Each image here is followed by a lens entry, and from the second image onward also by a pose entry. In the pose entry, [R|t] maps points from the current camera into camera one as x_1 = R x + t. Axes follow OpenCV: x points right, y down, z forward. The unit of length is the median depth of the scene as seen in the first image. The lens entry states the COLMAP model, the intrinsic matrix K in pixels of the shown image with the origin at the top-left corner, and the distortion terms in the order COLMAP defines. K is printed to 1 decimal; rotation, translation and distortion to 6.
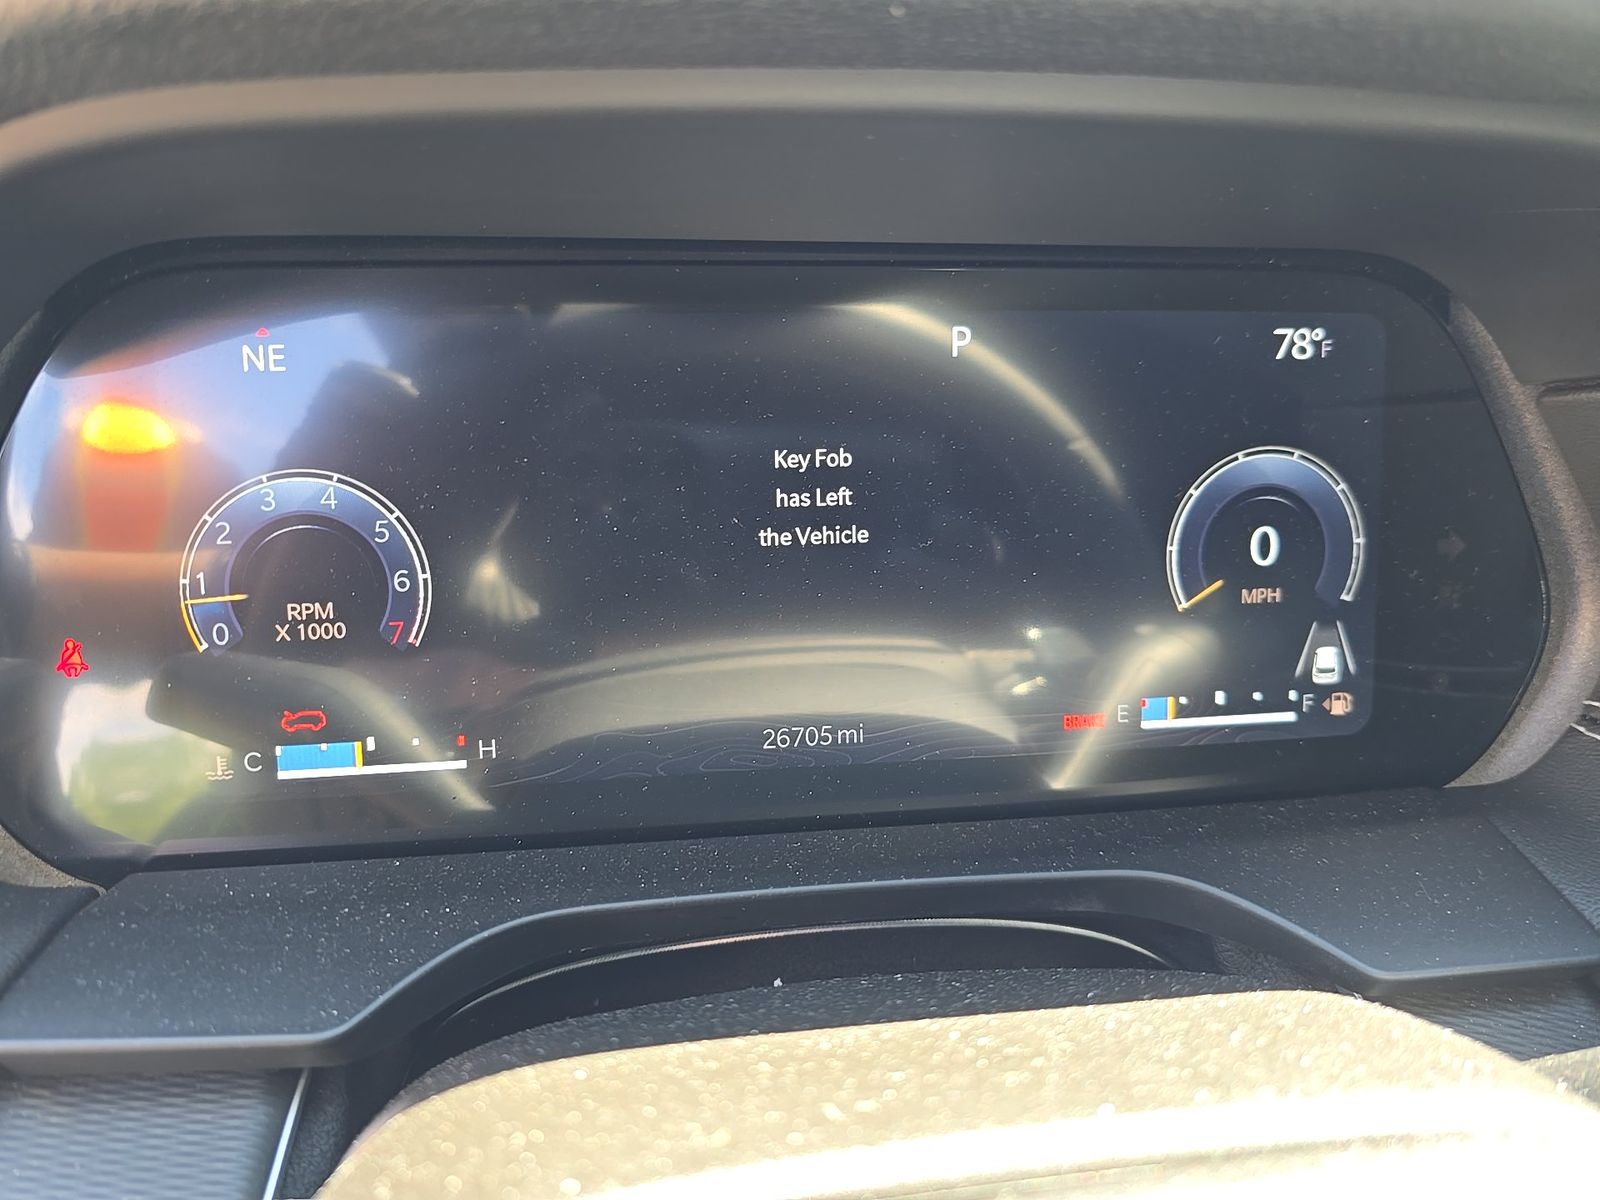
lens RADIAL K [[1079.9, 0, 794.6], [0, 1079.9, 600.6], [0, 0, 1]] dist [0.086337, -0.068261]
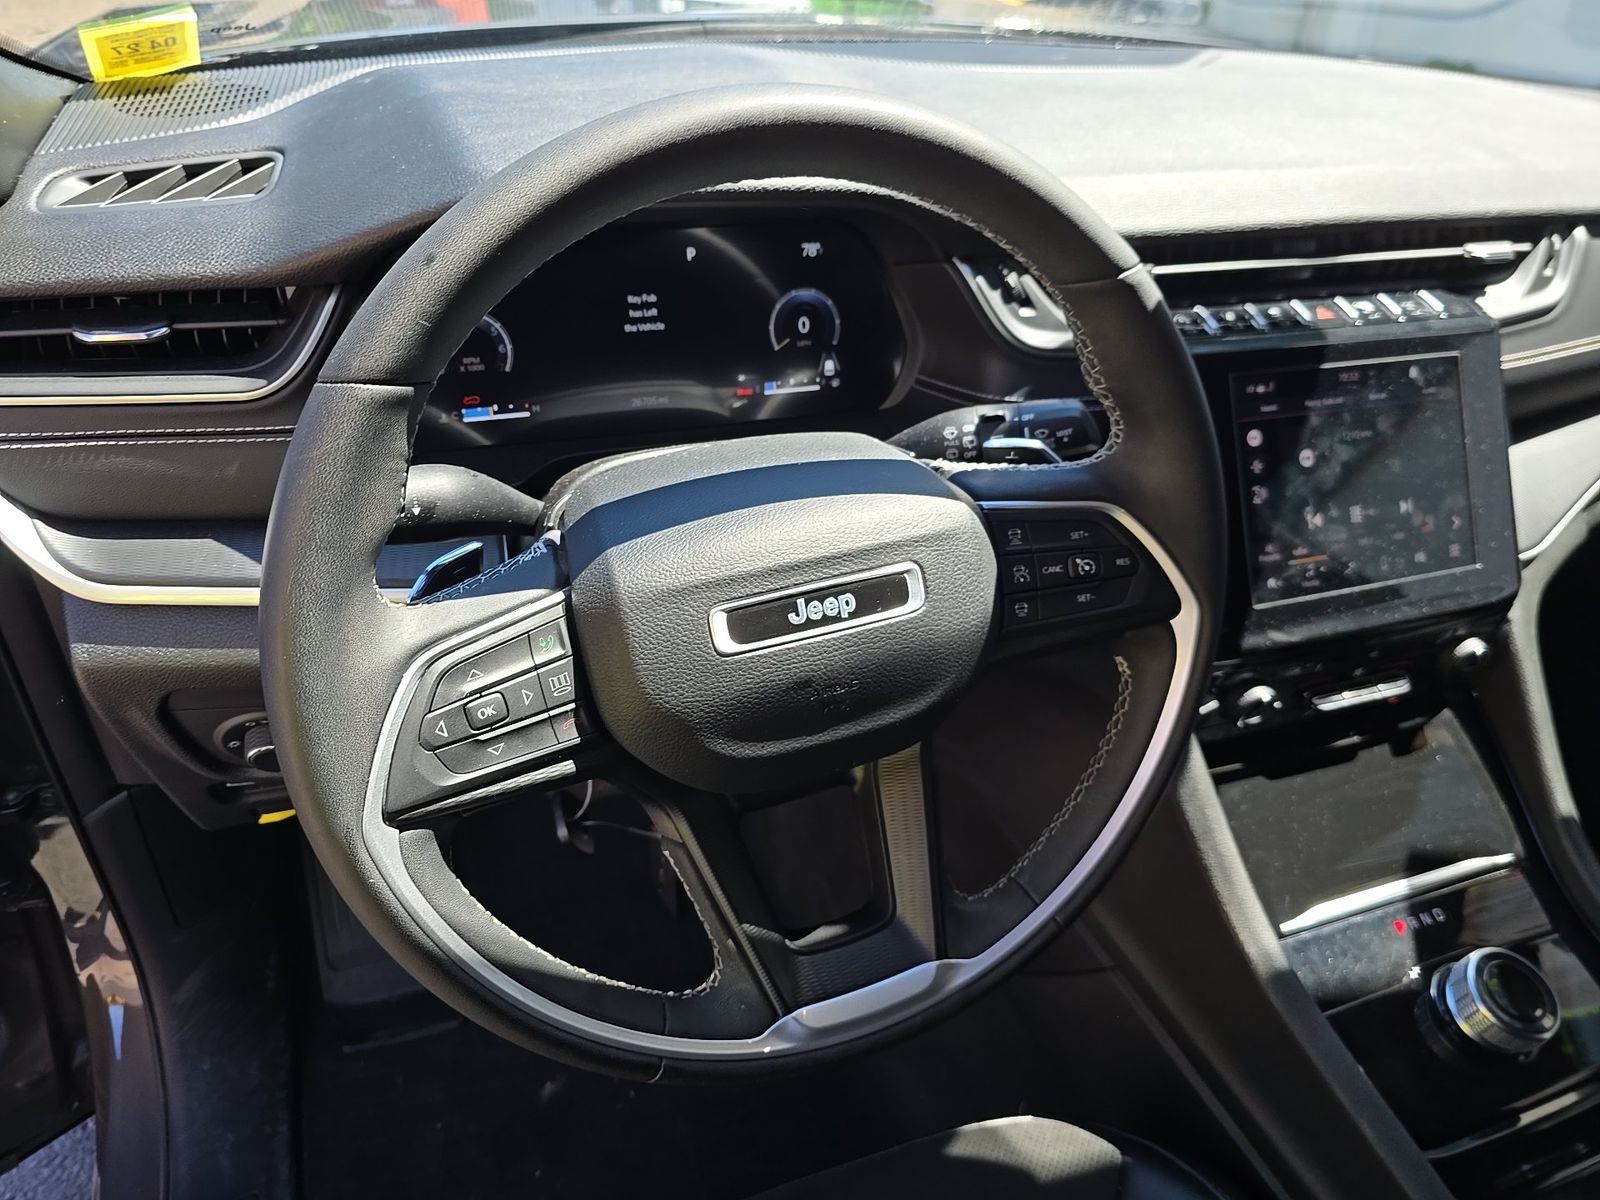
lens RADIAL K [[1084.0, 0, 794.9], [0, 1084.0, 593.1], [0, 0, 1]] dist [0.080754, -0.074978]
pose [[0.976006, -0.091245, 0.197702, -0.213378], [0.058203, 0.984251, 0.166923, 0.162502], [-0.209819, -0.151411, 0.965945, -1.831641]]
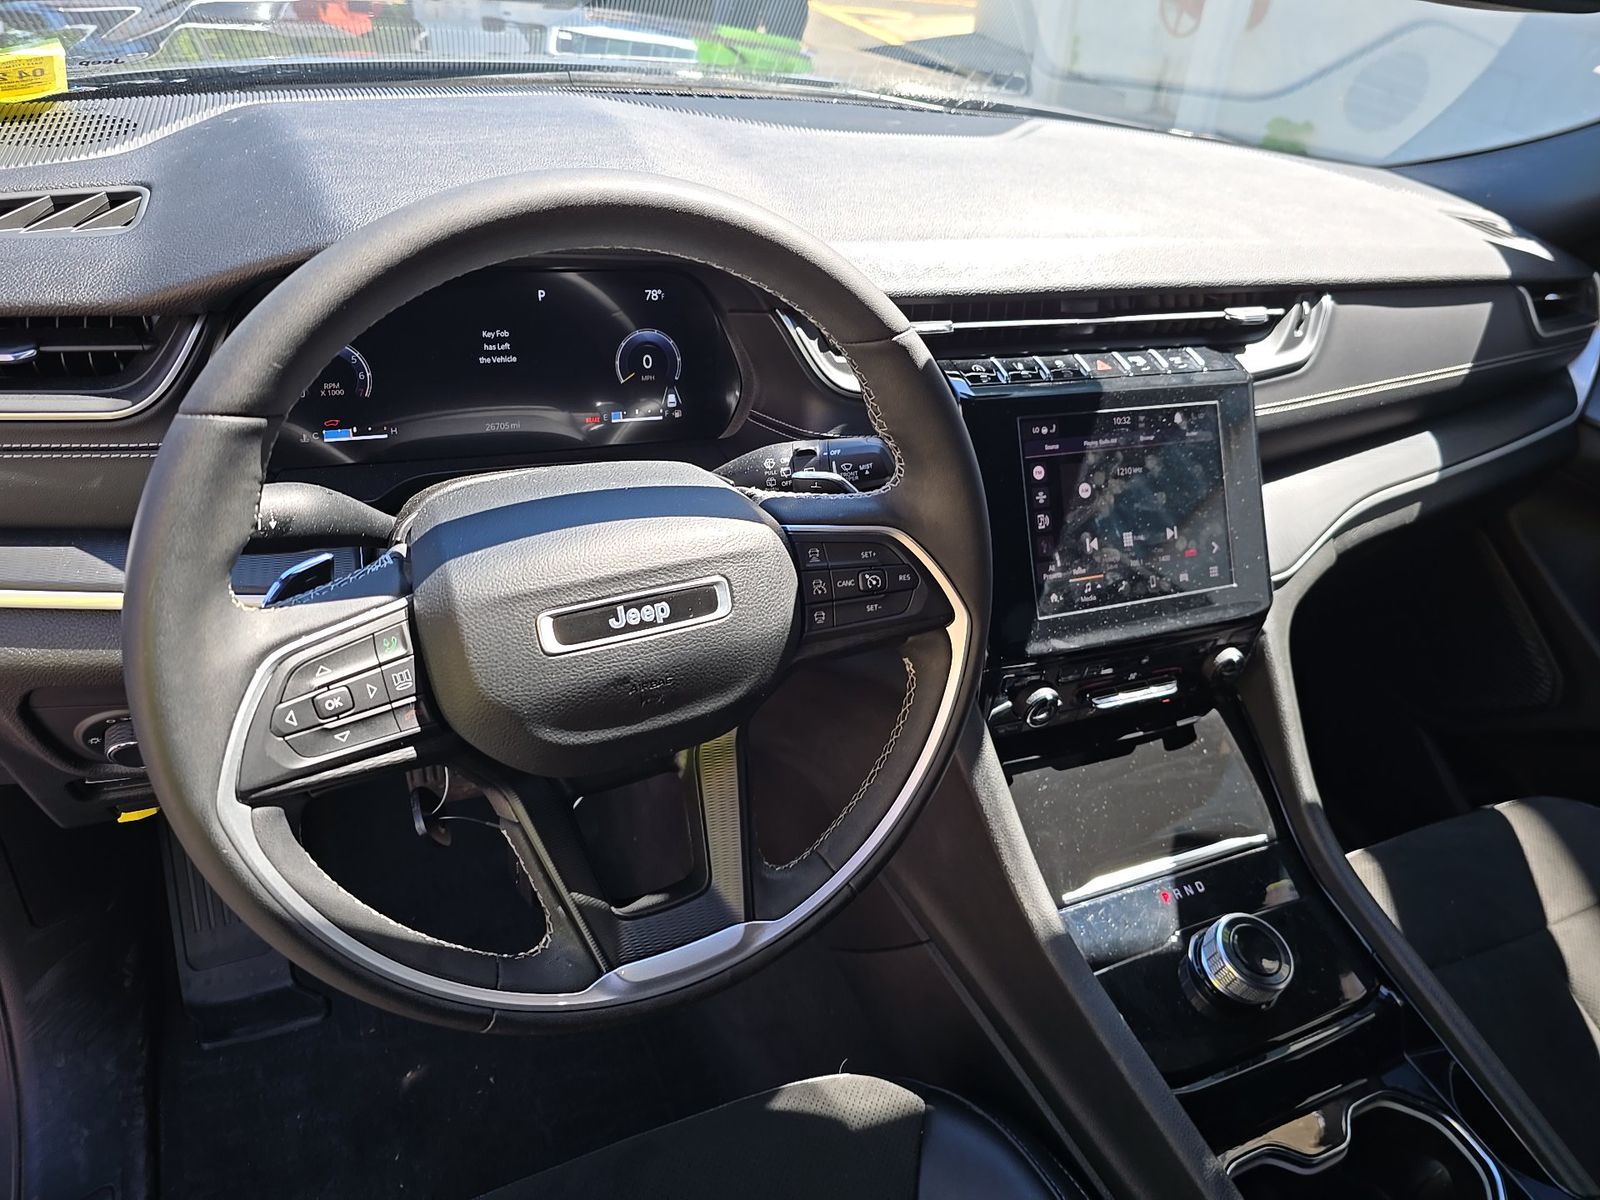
lens RADIAL K [[1079.9, 0, 794.6], [0, 1079.9, 600.6], [0, 0, 1]] dist [0.086337, -0.068261]
pose [[0.953292, -0.081539, 0.290837, -0.129667], [0.033963, 0.985704, 0.165030, 0.127293], [-0.300135, -0.147444, 0.942433, -2.177599]]
